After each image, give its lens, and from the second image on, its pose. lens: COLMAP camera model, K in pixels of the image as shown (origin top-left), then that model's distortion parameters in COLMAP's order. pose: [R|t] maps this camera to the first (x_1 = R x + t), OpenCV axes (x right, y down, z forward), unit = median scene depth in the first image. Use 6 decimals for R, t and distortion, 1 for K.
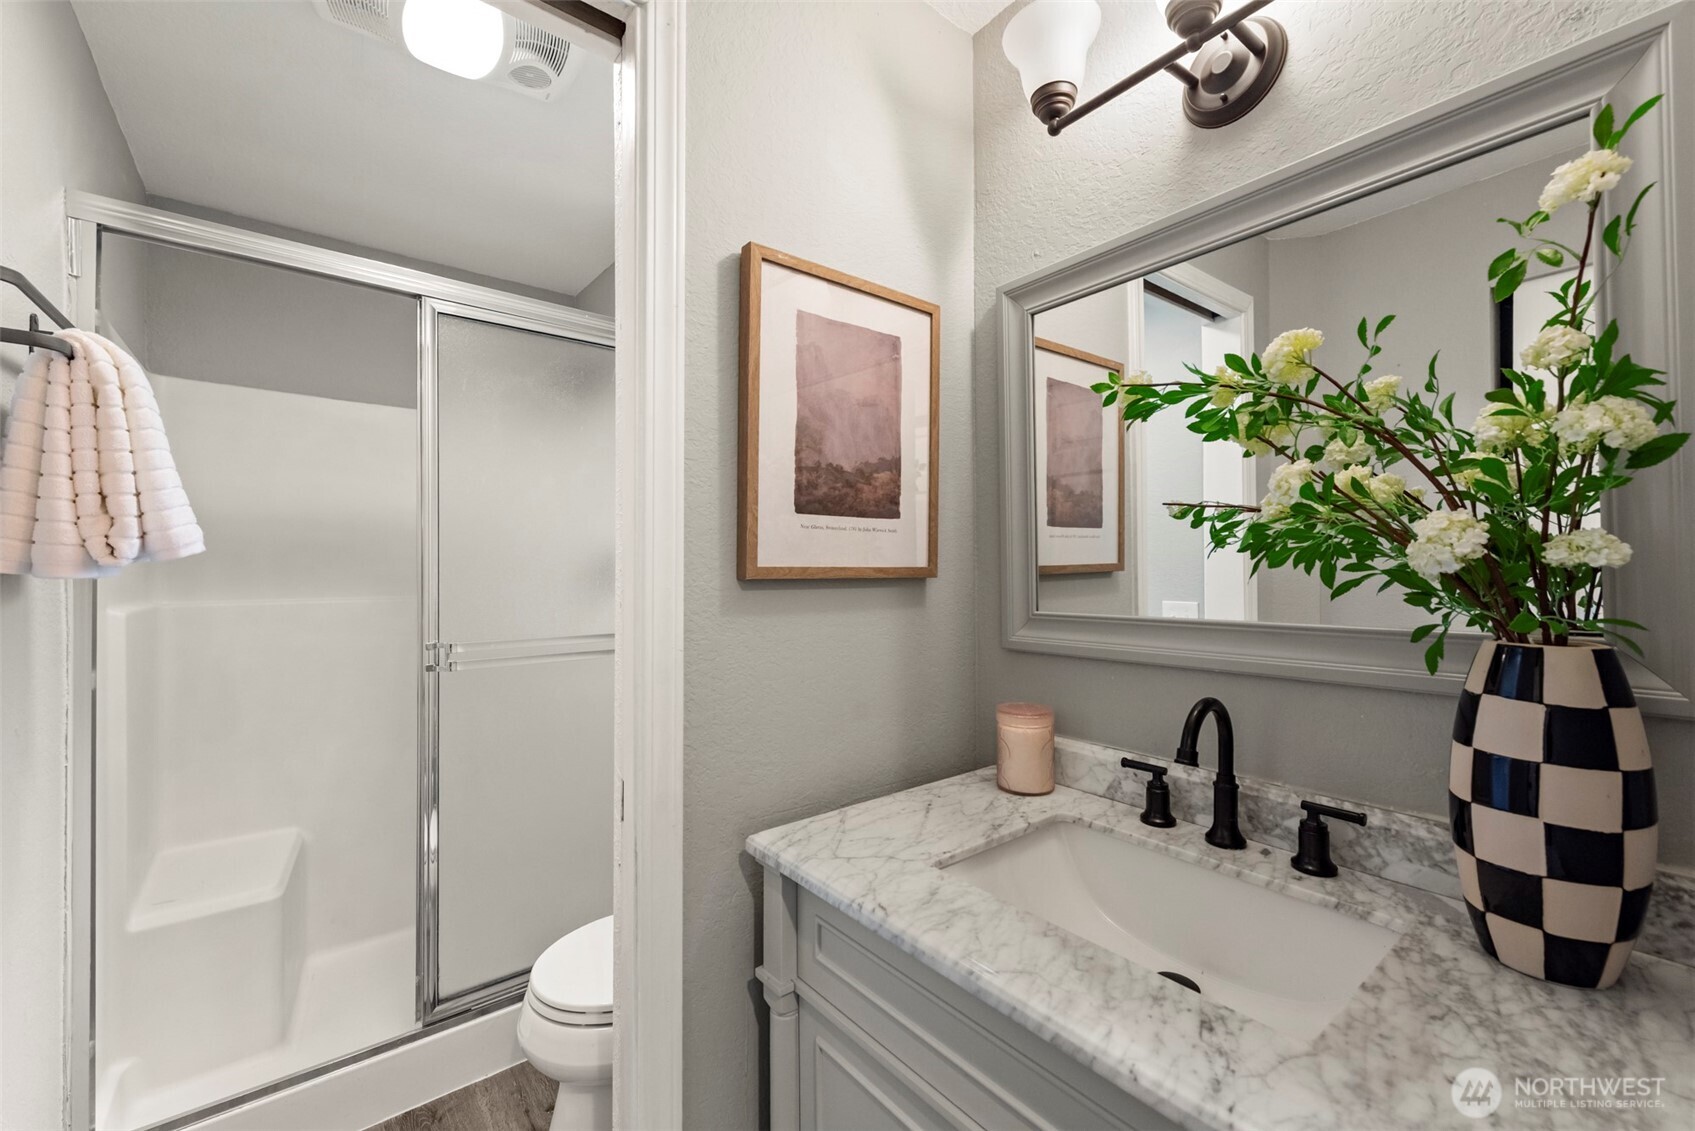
lens RADIAL K [[677.4, 0, 844.7], [0, 677.4, 558.3], [0, 0, 1]] dist [0.005030, -0.000911]
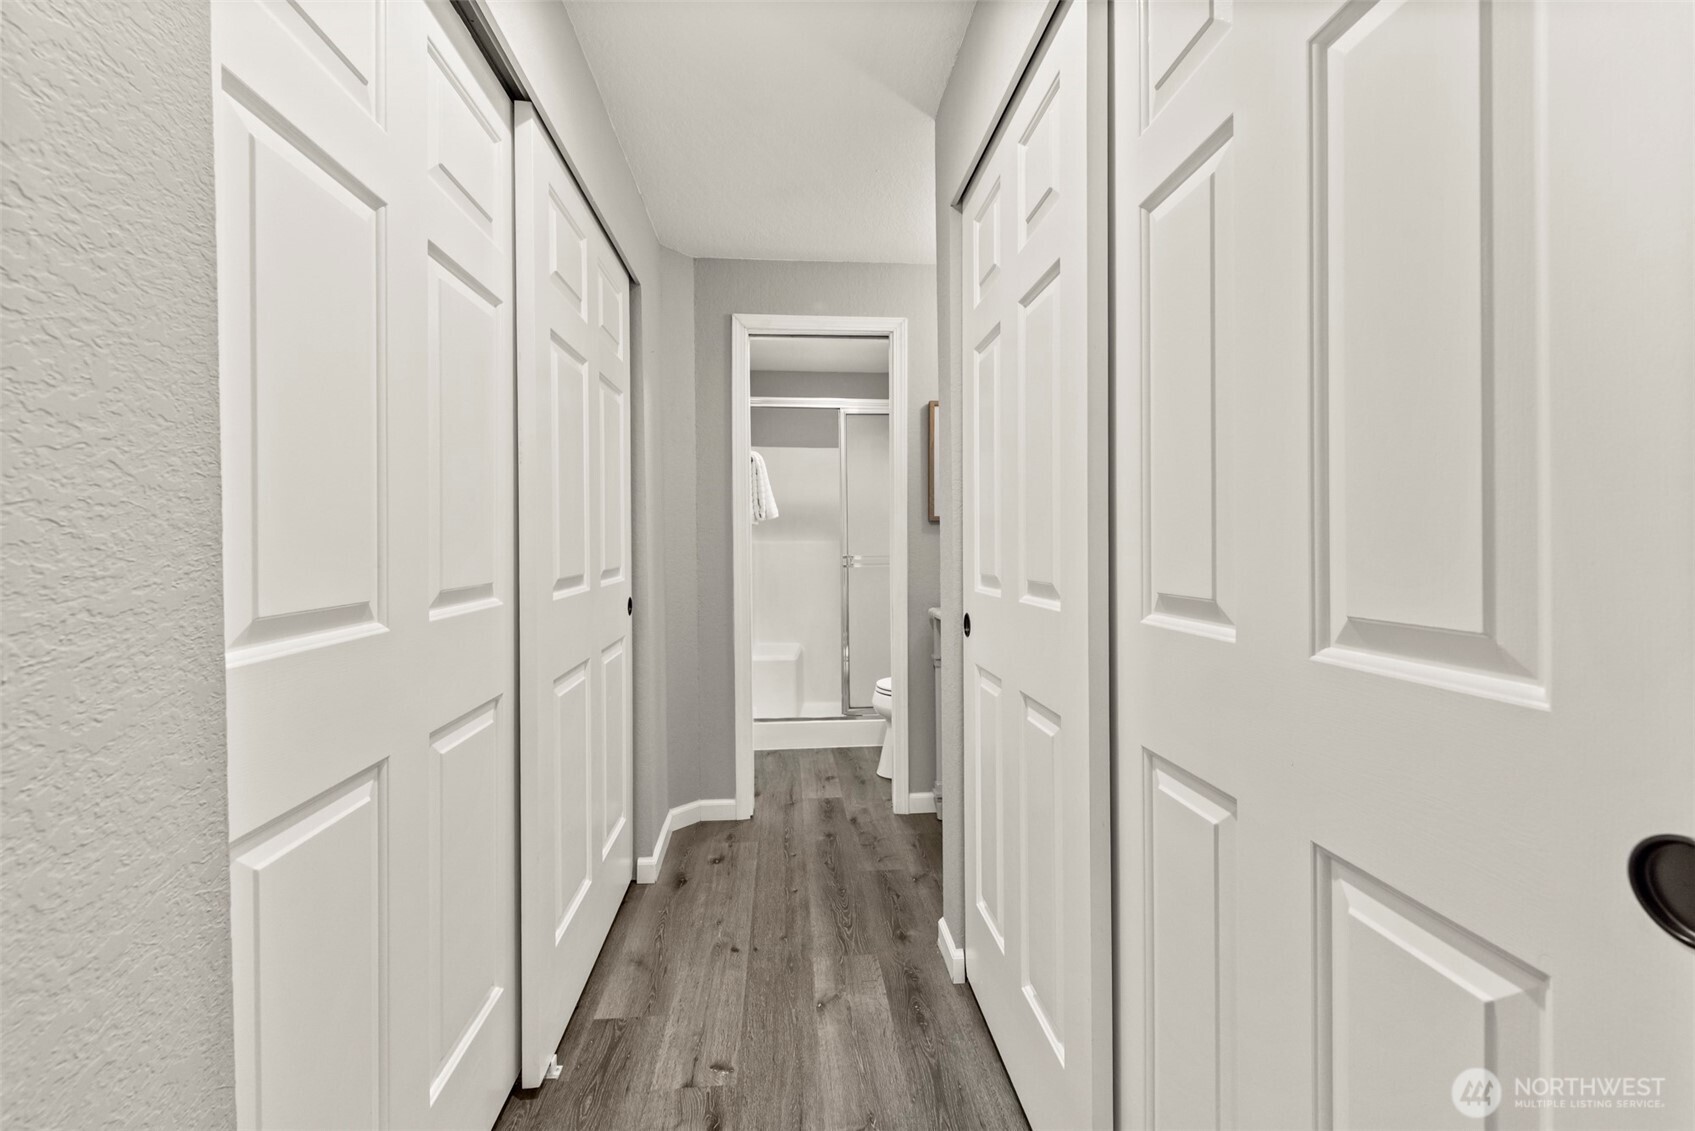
lens RADIAL K [[705.8, 0, 835.7], [0, 705.8, 548.2], [0, 0, 1]] dist [0.006238, -0.001161]
pose [[0.821697, -0.000473, -0.569924, 0.923677], [0.012084, 0.999789, 0.016594, 0.071556], [0.569796, -0.020522, 0.821530, -1.250980]]
